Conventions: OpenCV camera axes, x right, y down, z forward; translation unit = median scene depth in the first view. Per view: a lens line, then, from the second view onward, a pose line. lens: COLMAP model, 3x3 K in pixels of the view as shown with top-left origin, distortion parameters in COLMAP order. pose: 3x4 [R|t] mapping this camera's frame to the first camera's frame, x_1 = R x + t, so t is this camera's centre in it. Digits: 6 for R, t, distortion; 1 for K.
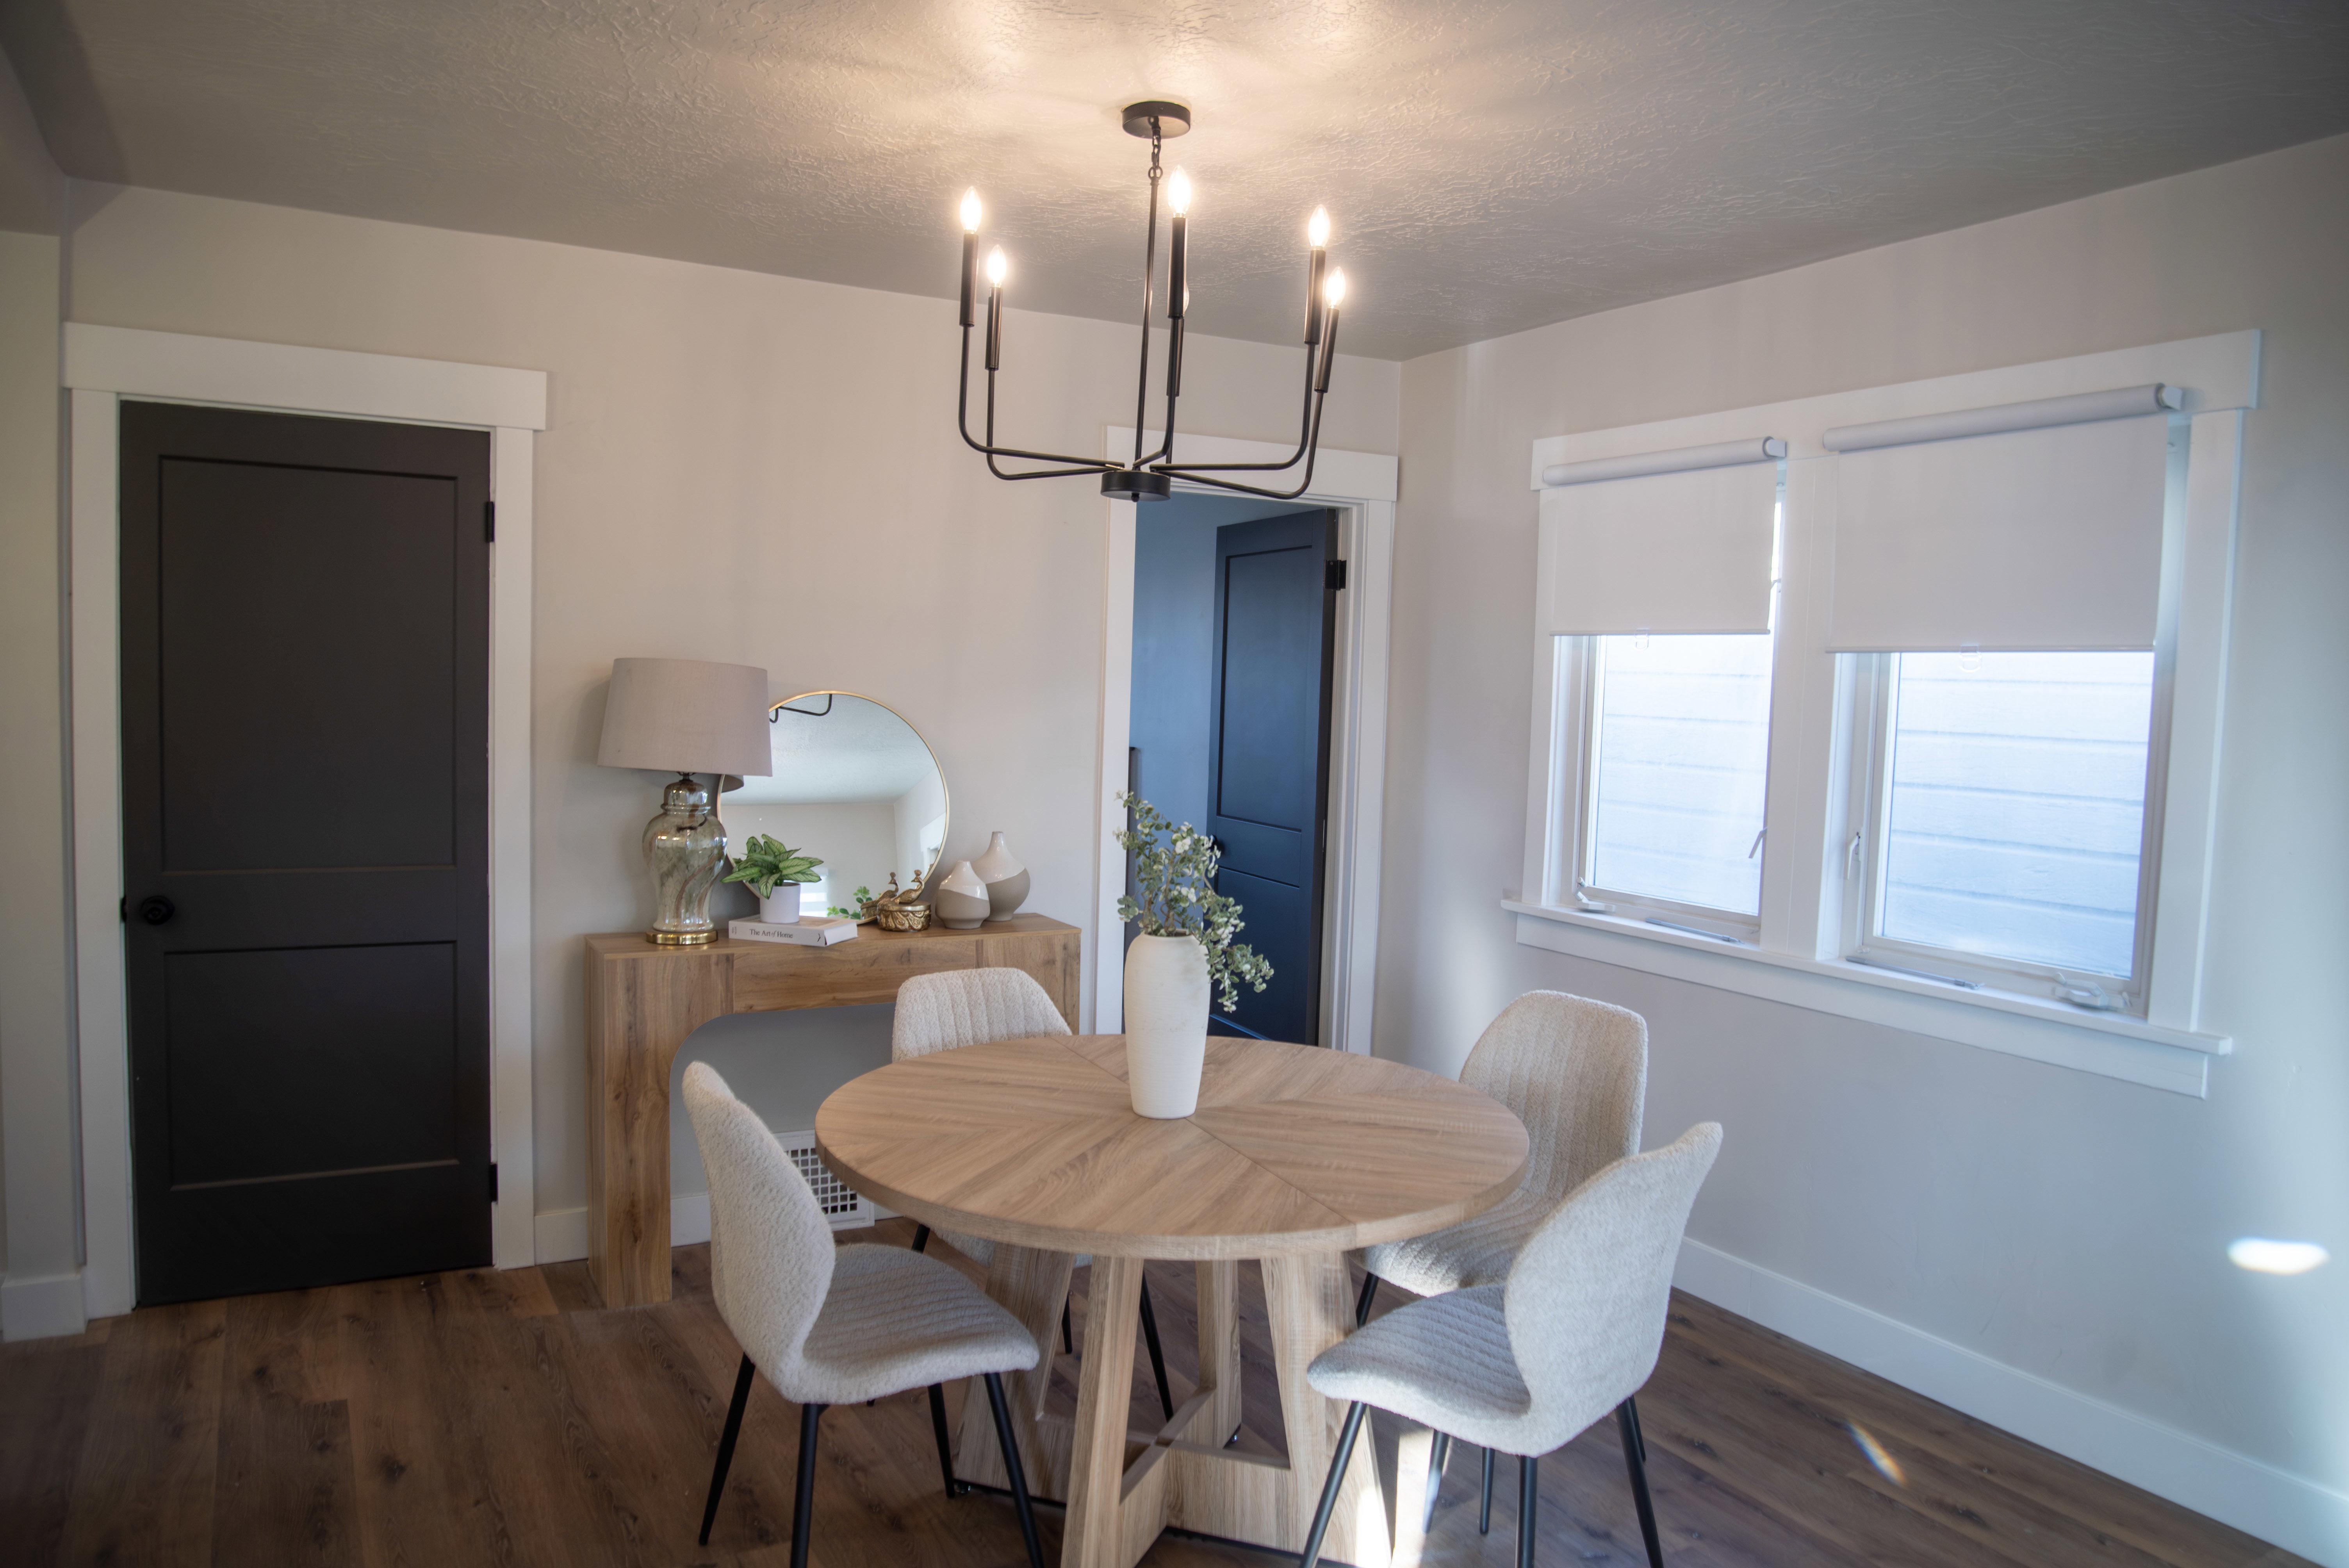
lens RADIAL K [[1622.4, 0, 1202.1], [0, 1622.4, 786.7], [0, 0, 1]] dist [-0.093516, 0.057536]
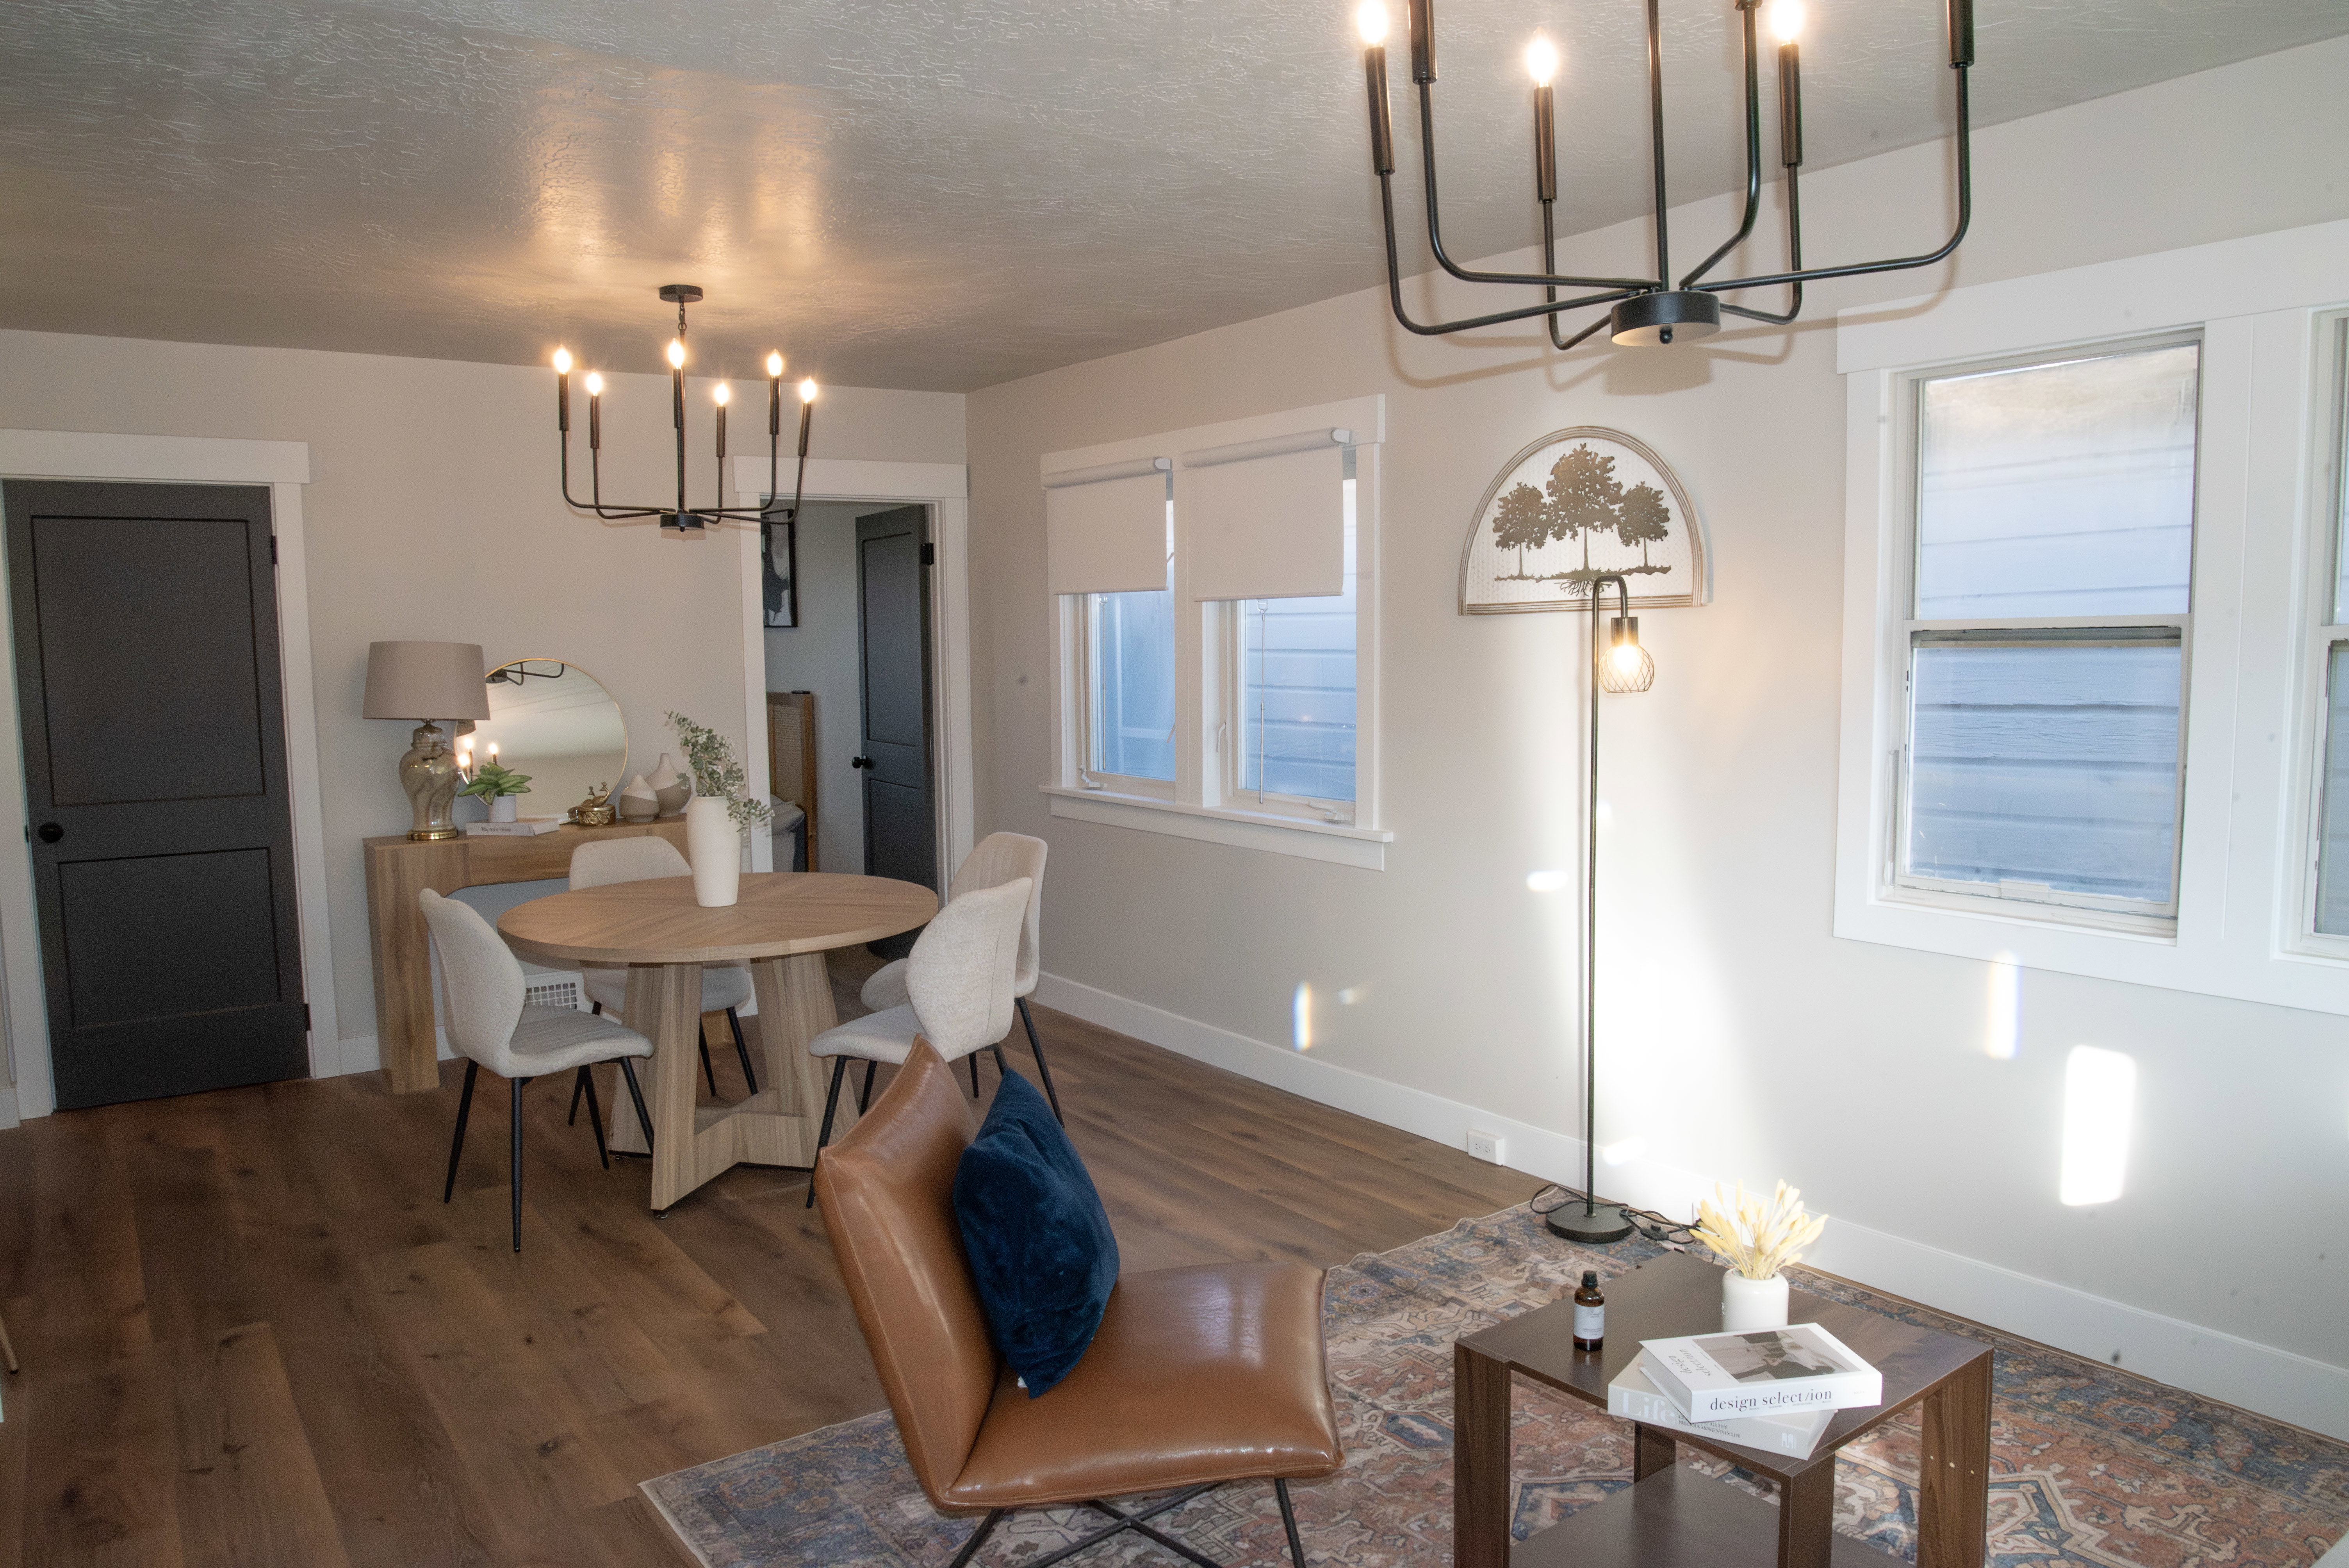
lens RADIAL K [[1628.3, 0, 1186.4], [0, 1628.3, 800.5], [0, 0, 1]] dist [-0.084890, 0.042832]
pose [[0.994663, -0.051089, 0.089636, 0.224810], [0.047482, 0.997992, 0.041921, 0.036025], [-0.091598, -0.037441, 0.995092, -0.494105]]
